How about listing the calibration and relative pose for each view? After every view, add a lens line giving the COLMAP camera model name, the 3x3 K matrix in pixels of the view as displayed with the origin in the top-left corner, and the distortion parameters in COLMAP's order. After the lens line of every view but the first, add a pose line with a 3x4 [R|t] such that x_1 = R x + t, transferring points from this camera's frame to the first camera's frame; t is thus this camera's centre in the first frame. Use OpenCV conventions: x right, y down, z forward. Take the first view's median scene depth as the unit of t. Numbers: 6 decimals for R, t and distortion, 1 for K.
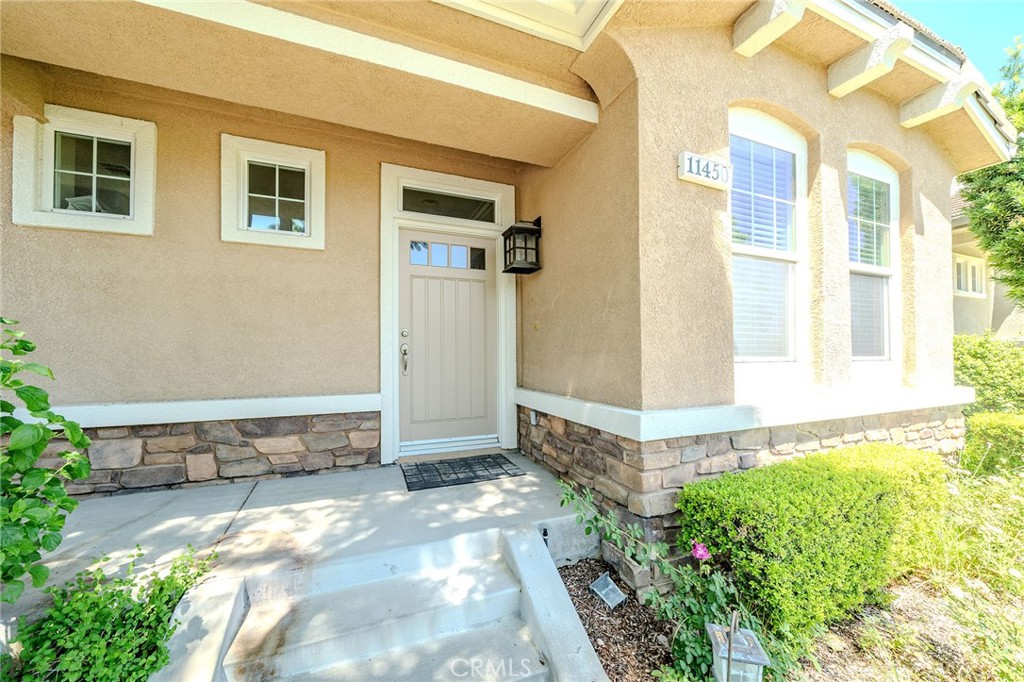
lens RADIAL K [[353.9, 0, 520.0], [0, 353.9, 345.0], [0, 0, 1]] dist [-0.001826, 0.000094]
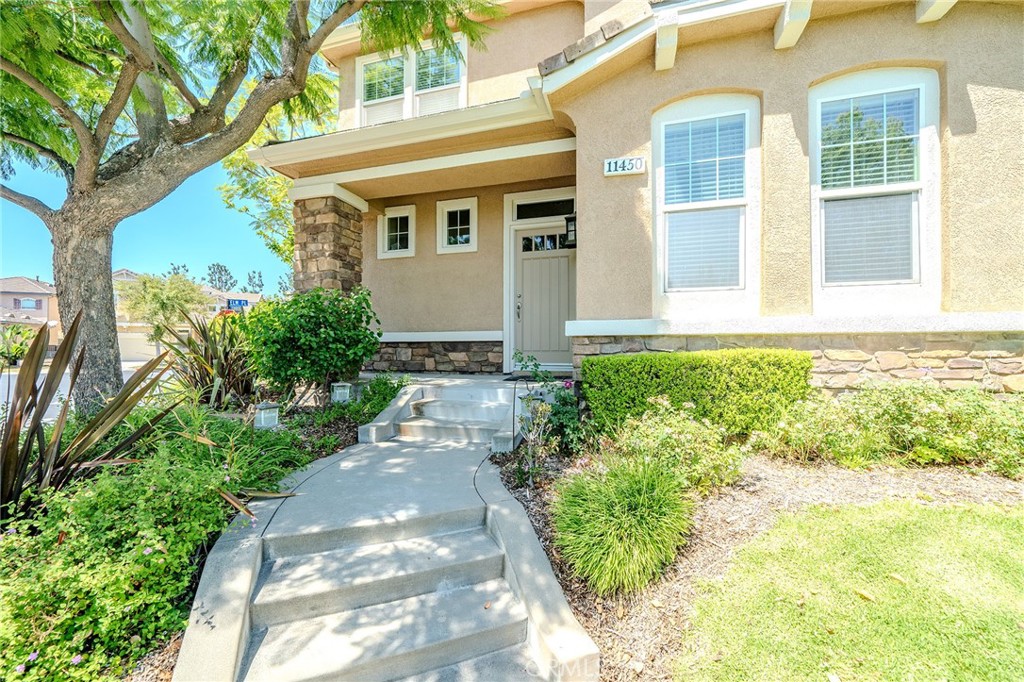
lens RADIAL K [[372.9, 0, 505.4], [0, 372.9, 337.6], [0, 0, 1]] dist [0.001666, 0.000036]
pose [[0.774597, 0.002024, -0.632452, 0.845147], [0.003808, 0.999962, 0.007863, 0.174194], [0.632444, -0.008499, 0.774560, -0.429930]]
